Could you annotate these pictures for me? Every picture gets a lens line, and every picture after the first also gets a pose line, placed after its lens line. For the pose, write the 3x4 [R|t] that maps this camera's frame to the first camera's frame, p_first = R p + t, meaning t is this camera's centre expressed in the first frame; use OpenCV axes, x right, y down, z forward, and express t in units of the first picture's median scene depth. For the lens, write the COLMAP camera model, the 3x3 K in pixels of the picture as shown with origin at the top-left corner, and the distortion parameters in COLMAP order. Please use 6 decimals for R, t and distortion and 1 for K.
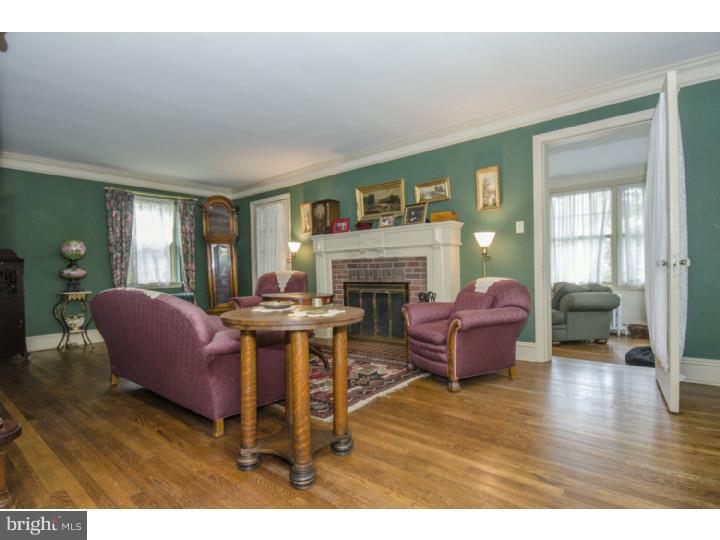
lens RADIAL K [[381.6, 0, 360.0], [0, 381.6, 270.0], [0, 0, 1]] dist [0.001191, 0.000260]
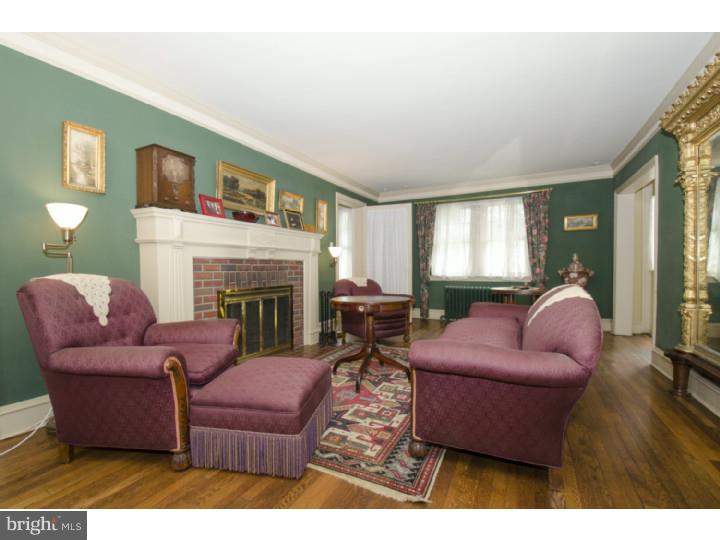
lens RADIAL K [[327.8, 0, 360.0], [0, 327.8, 270.0], [0, 0, 1]] dist [0.000740, 0.000058]
pose [[-0.253333, 0.016256, 0.967243, -0.735901], [0.011377, 0.999840, -0.013825, 0.005641], [-0.967312, 0.007502, -0.253477, 0.990665]]
